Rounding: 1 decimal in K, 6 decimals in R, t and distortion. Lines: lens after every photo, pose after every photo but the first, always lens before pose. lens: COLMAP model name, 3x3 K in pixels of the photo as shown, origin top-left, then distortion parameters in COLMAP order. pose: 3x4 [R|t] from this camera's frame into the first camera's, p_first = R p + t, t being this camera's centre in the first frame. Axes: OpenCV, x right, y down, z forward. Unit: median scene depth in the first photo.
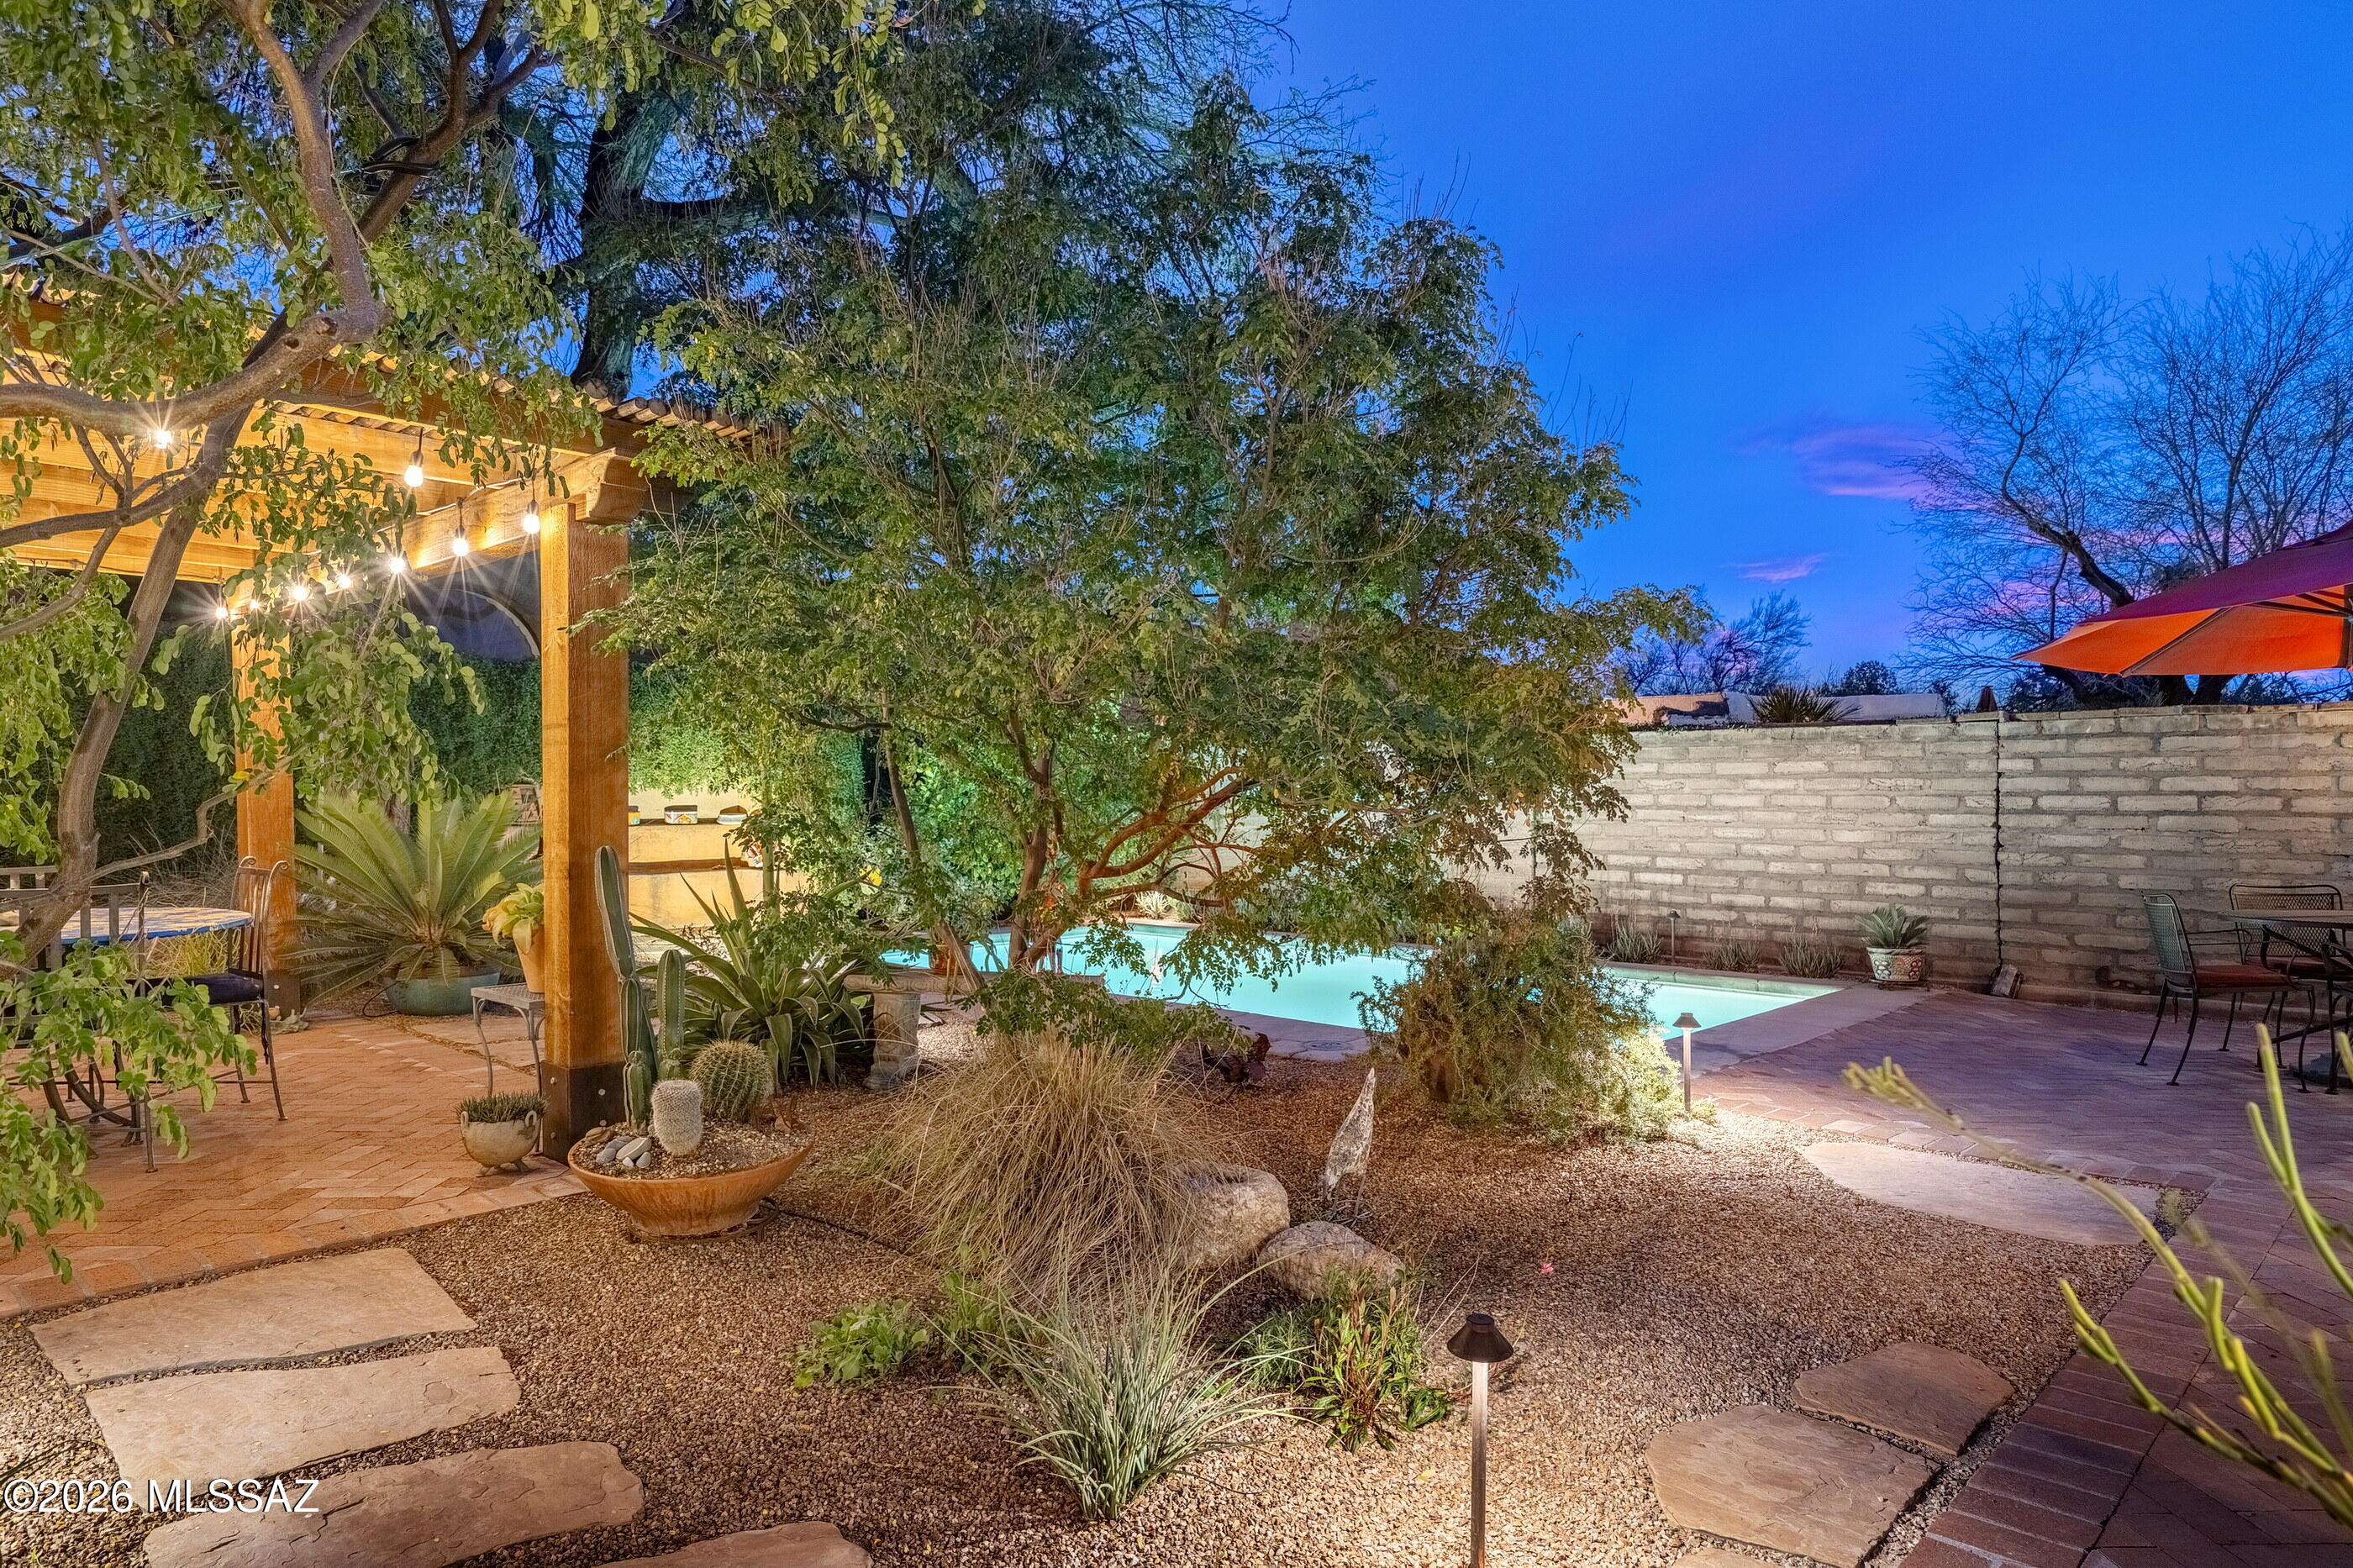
lens RADIAL K [[1423.8, 0, 1166.4], [0, 1423.8, 789.3], [0, 0, 1]] dist [0.002629, 0.000249]
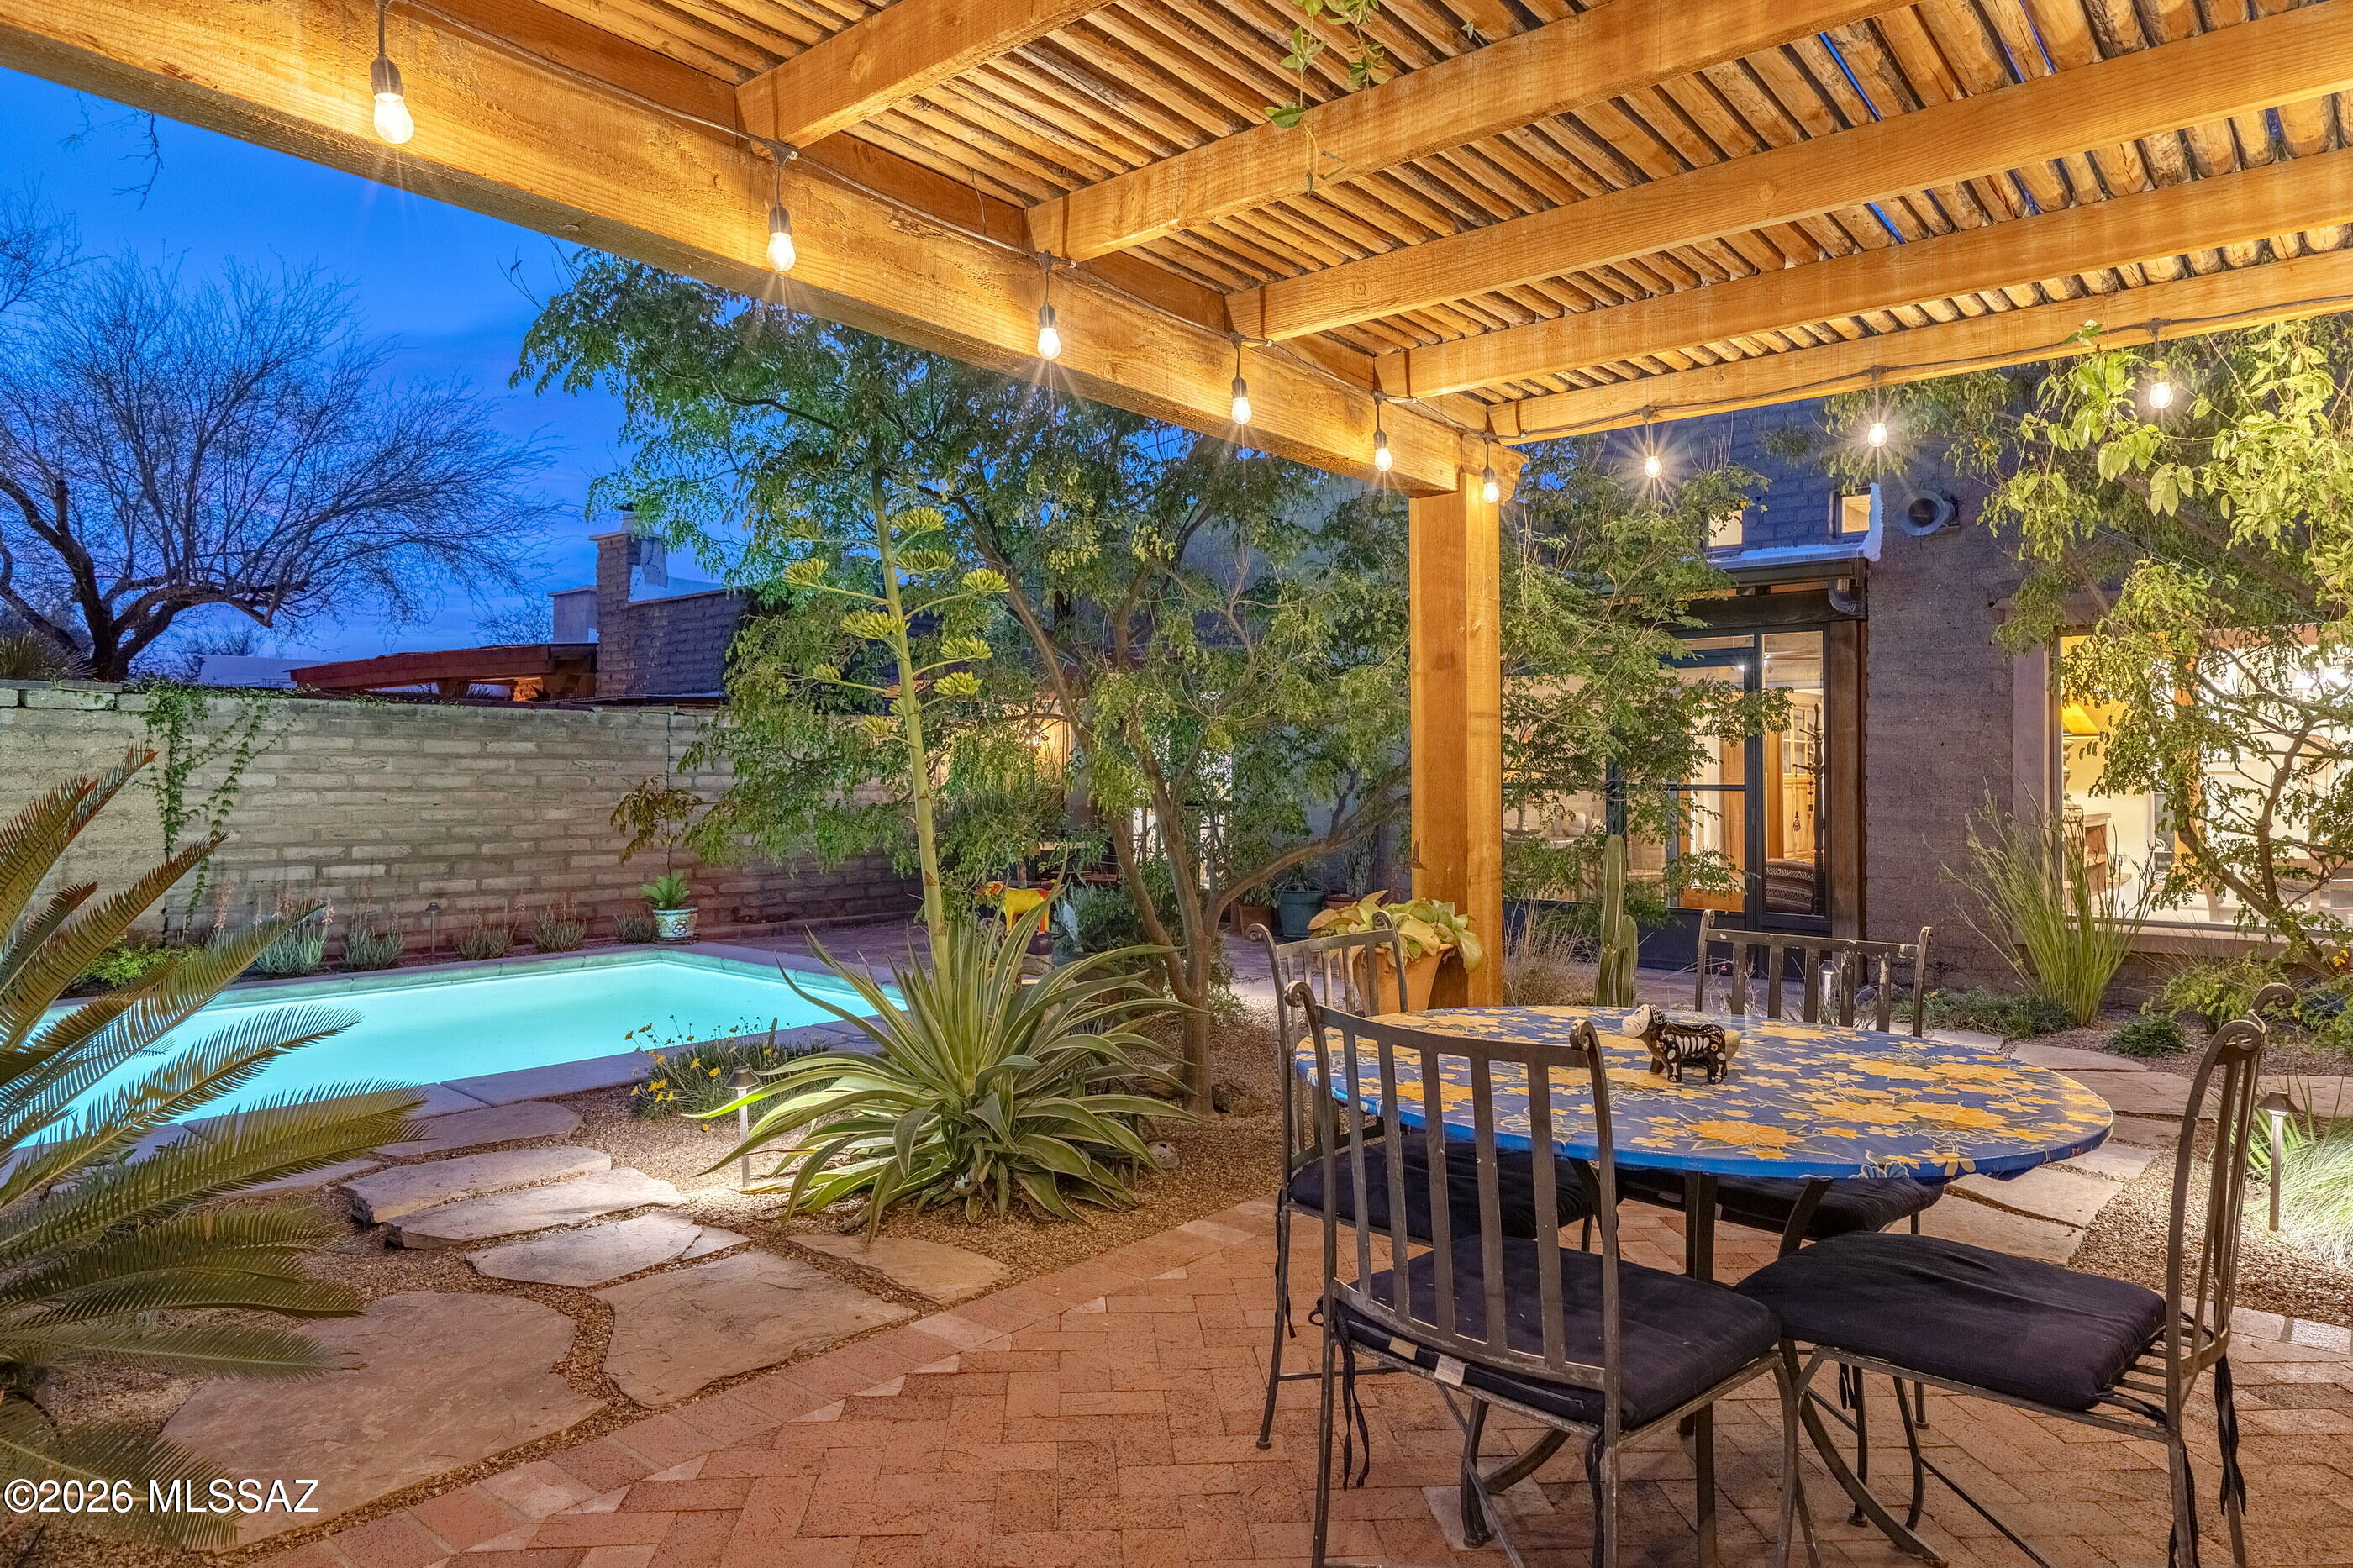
lens RADIAL K [[1423.8, 0, 1166.4], [0, 1423.8, 779.9], [0, 0, 1]] dist [0.002629, 0.000249]
pose [[-0.060003, -0.005056, 0.998185, -0.569378], [-0.010054, 0.999940, 0.004461, -0.001600], [-0.998148, -0.009769, -0.060050, 0.586050]]
